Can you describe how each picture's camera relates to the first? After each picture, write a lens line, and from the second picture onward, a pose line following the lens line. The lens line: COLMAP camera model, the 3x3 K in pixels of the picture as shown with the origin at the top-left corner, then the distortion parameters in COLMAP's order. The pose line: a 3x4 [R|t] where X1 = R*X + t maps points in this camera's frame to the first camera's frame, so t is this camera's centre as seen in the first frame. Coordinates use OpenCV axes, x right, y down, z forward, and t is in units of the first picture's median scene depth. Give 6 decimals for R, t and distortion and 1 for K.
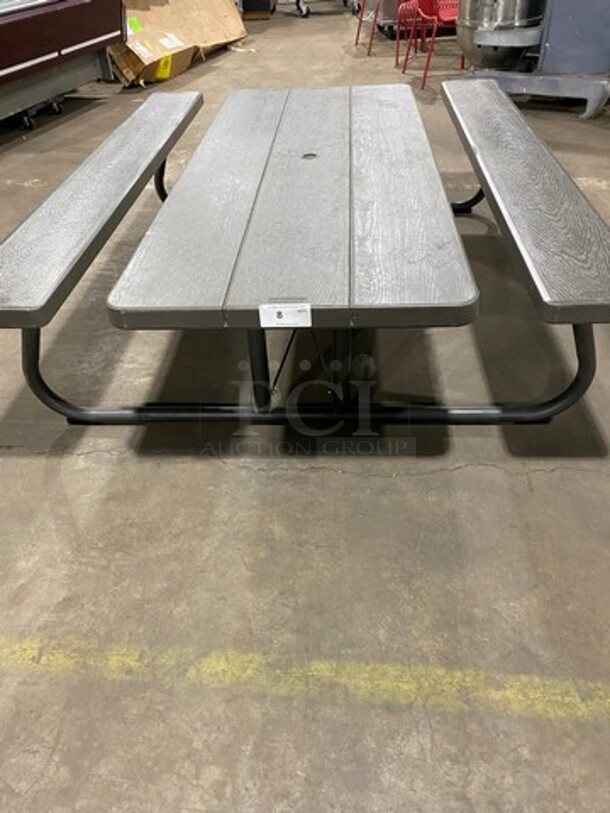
lens RADIAL K [[609.6, 0, 302.6], [0, 609.6, 410.7], [0, 0, 1]] dist [0.024631, -0.020542]
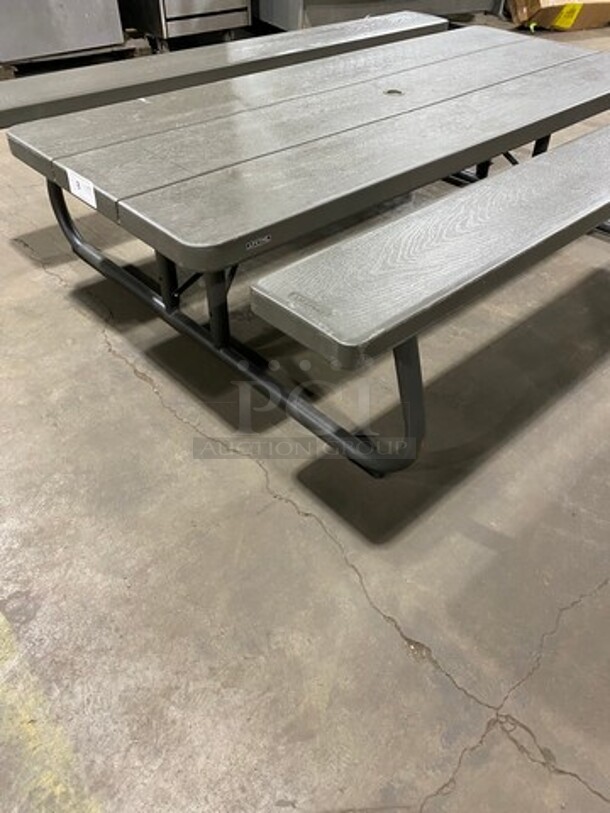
lens RADIAL K [[609.6, 0, 313.2], [0, 609.6, 409.1], [0, 0, 1]] dist [0.024631, -0.020542]
pose [[0.722449, 0.507831, -0.469229, 0.677138], [-0.481745, 0.856507, 0.185251, -0.164615], [0.495974, 0.092214, 0.863427, 0.281585]]
